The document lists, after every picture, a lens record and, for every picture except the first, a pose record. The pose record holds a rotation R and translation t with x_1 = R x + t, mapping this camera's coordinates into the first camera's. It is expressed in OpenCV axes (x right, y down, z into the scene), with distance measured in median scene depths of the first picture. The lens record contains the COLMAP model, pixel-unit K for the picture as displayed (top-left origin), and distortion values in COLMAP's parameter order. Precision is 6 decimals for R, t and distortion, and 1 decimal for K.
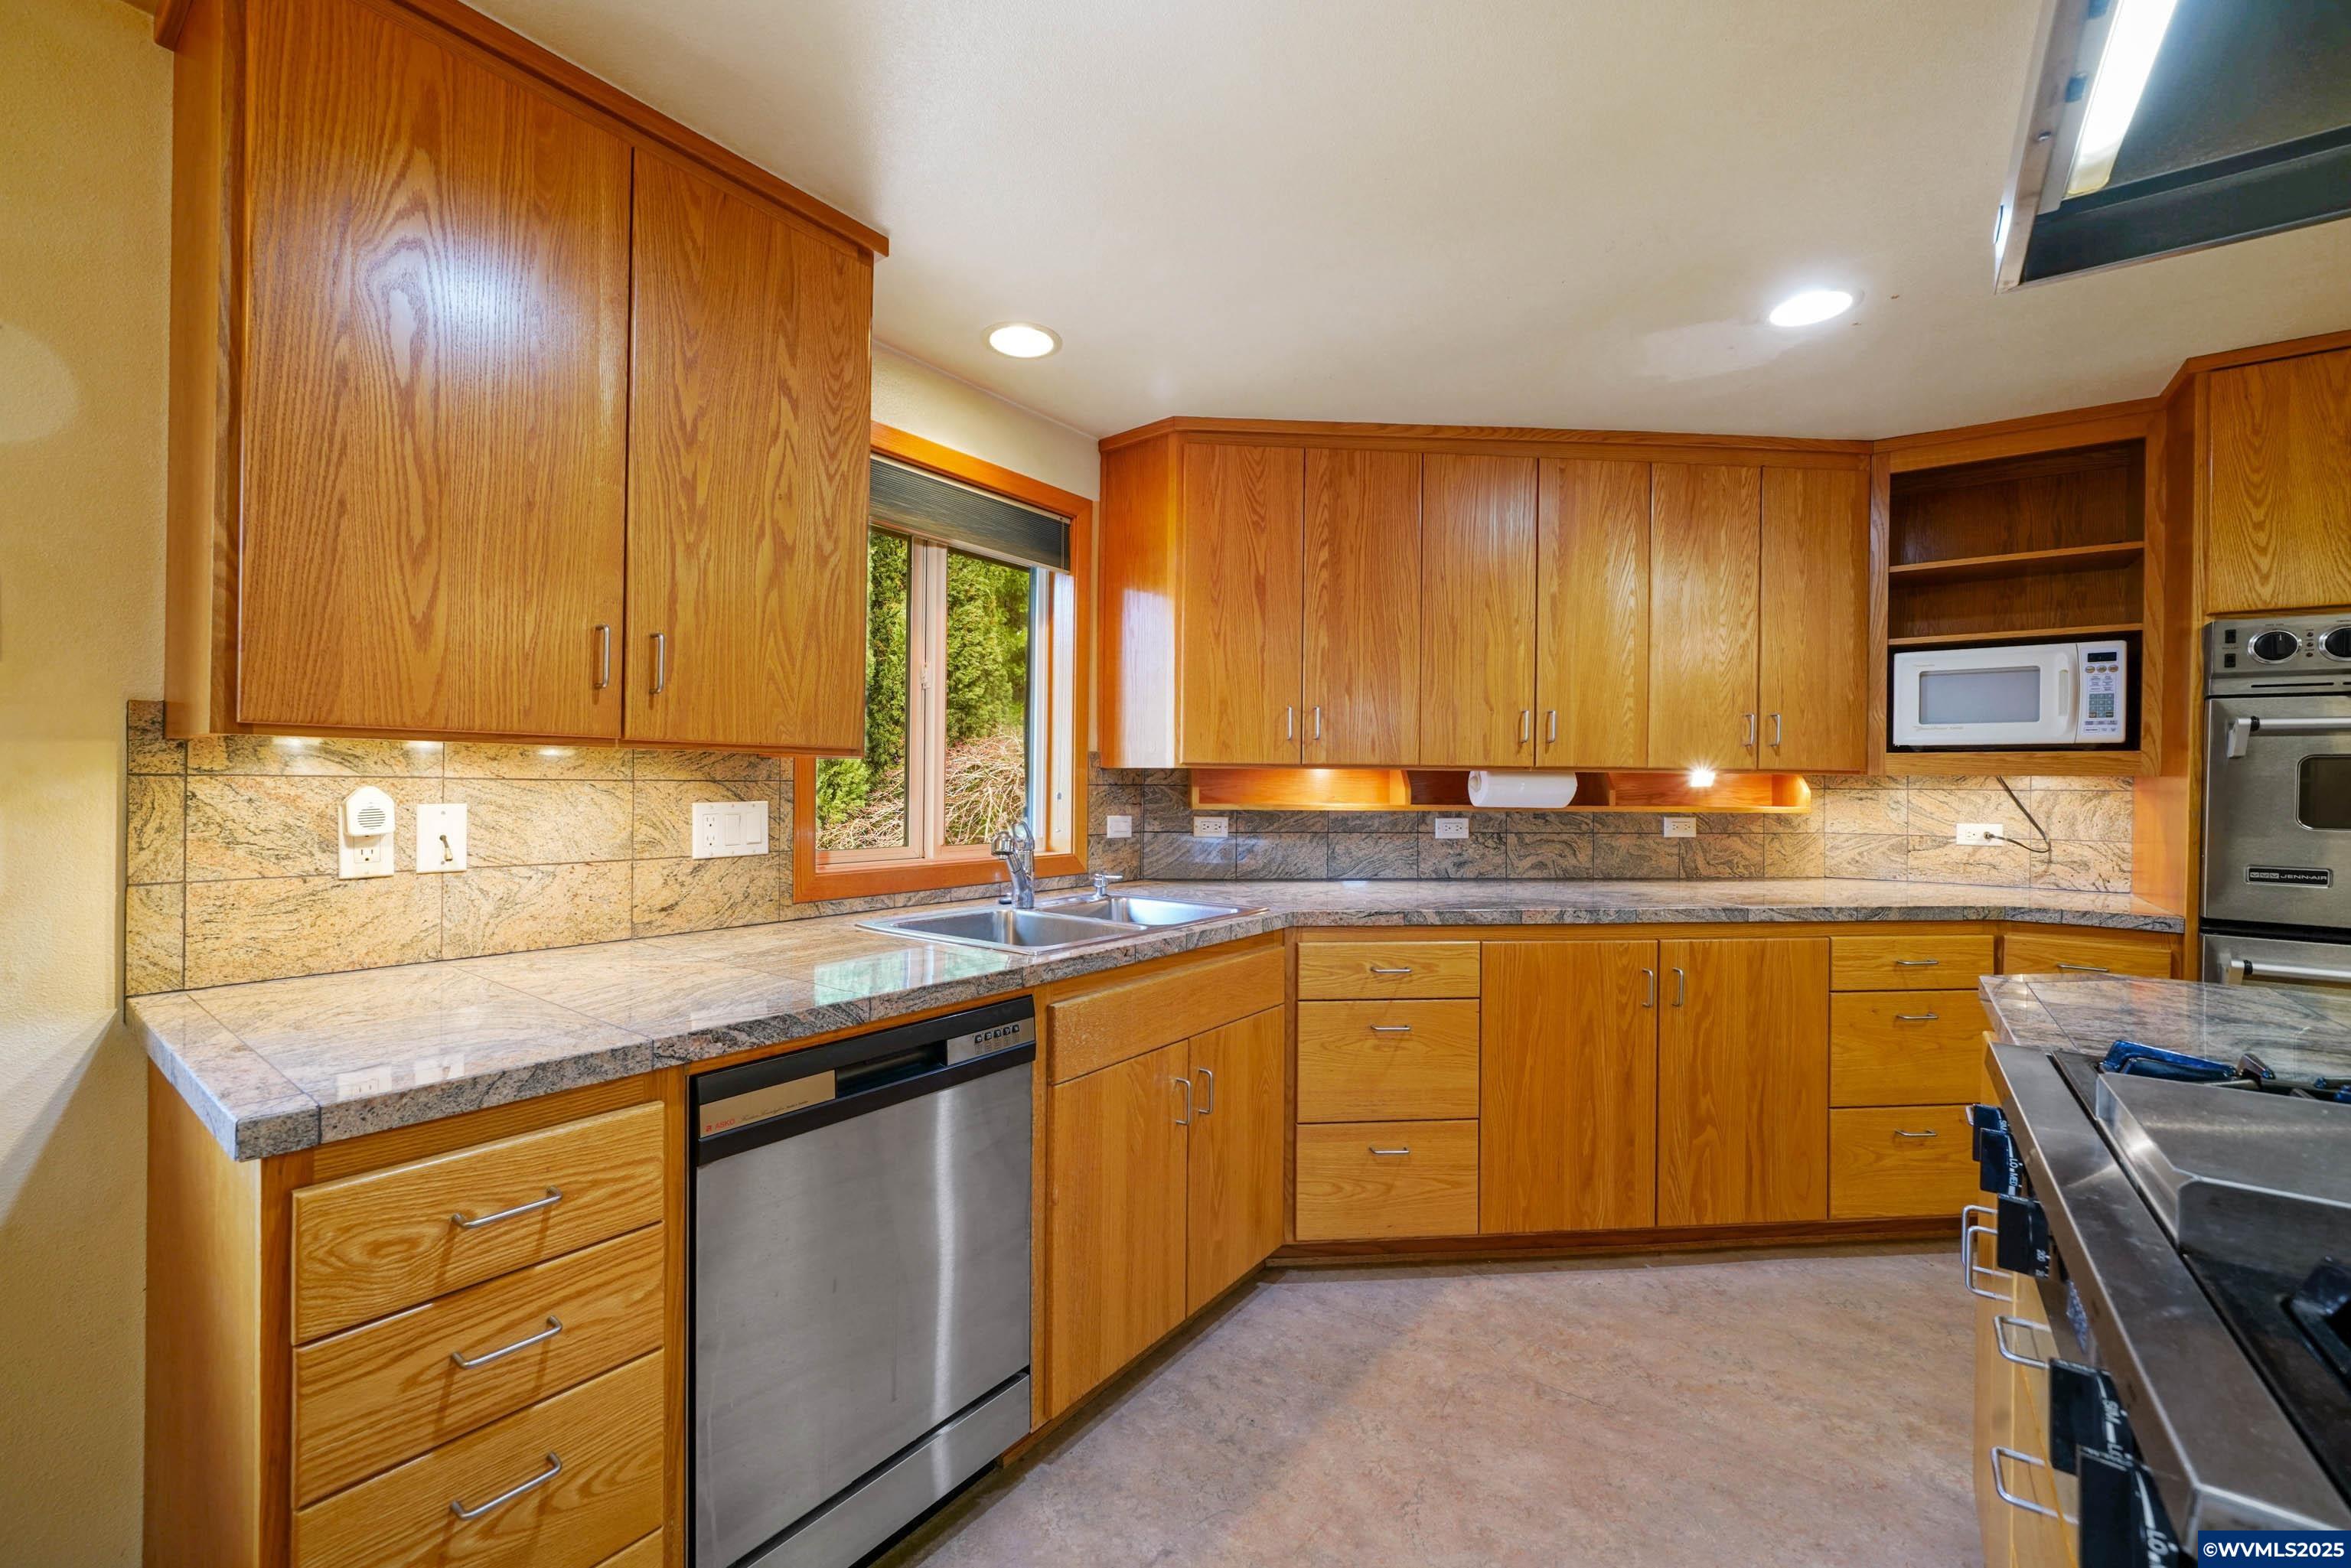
lens RADIAL K [[929.8, 0, 1180.2], [0, 929.8, 786.7], [0, 0, 1]] dist [-0.013665, 0.003434]
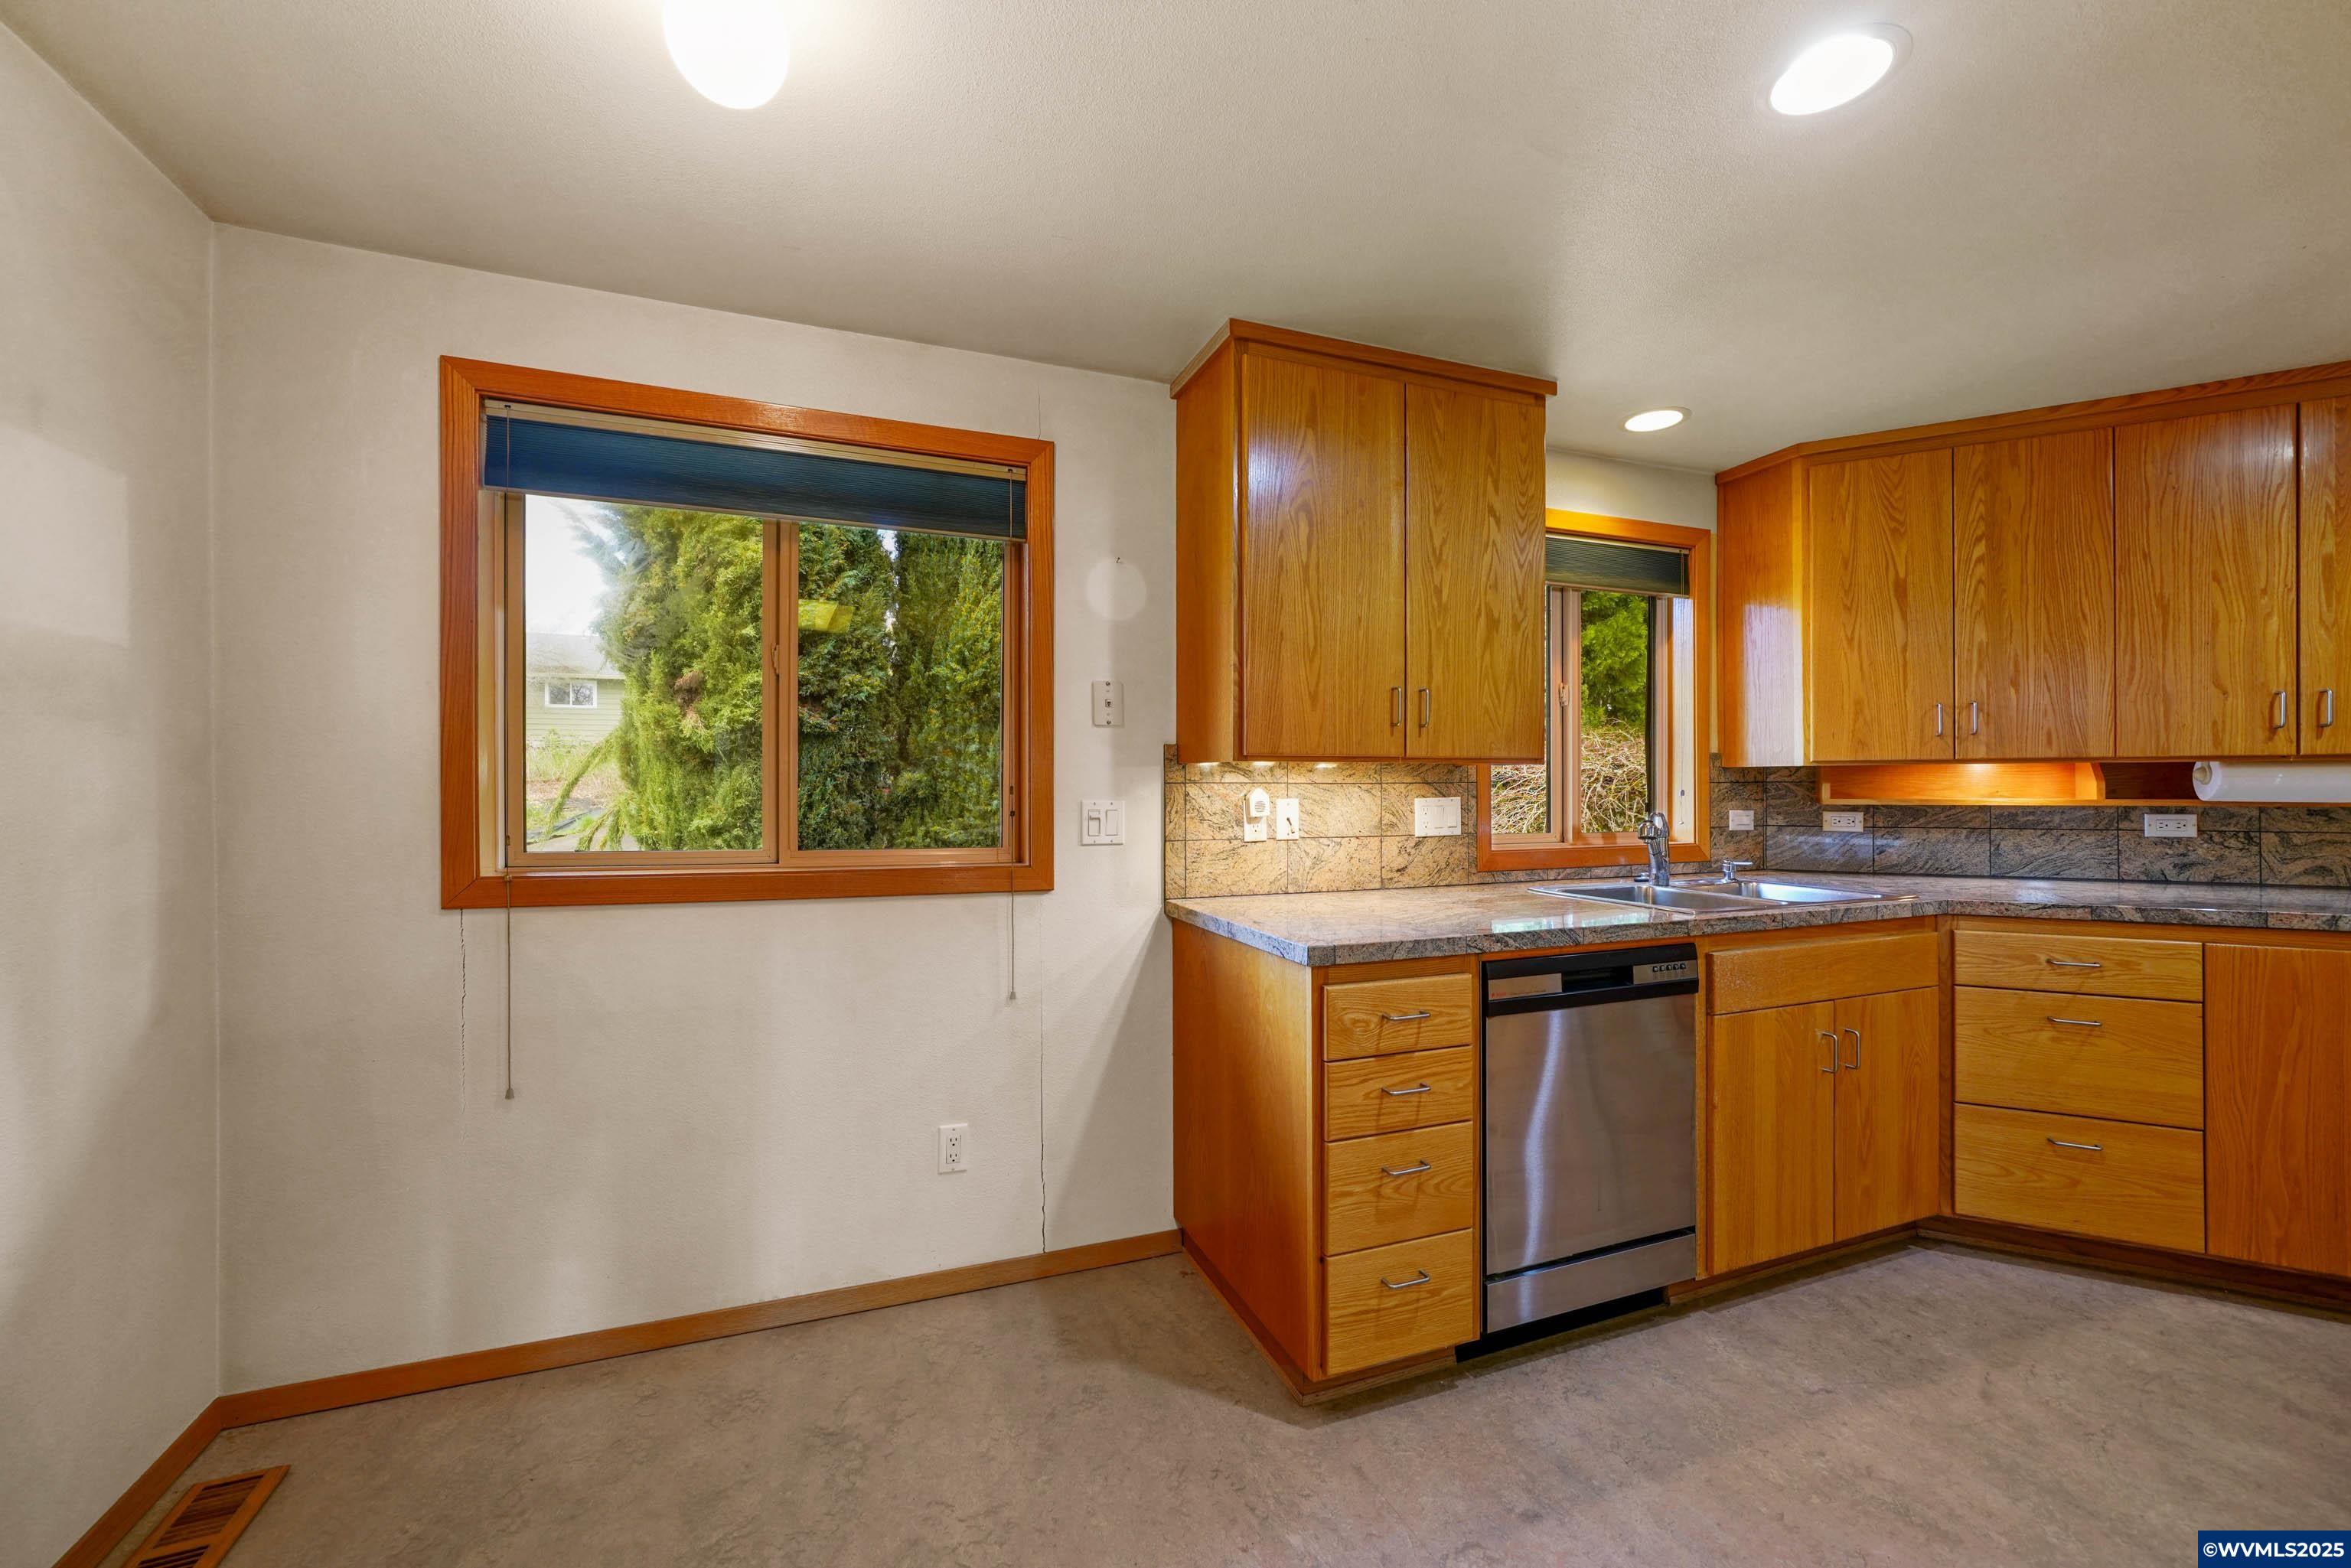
lens RADIAL K [[929.8, 0, 1162.9], [0, 929.8, 784.6], [0, 0, 1]] dist [-0.013665, 0.003434]
pose [[0.839274, -0.012613, -0.543562, -0.066233], [0.010313, 0.999920, -0.007279, 0.002520], [0.543611, 0.000503, 0.839337, -0.436272]]
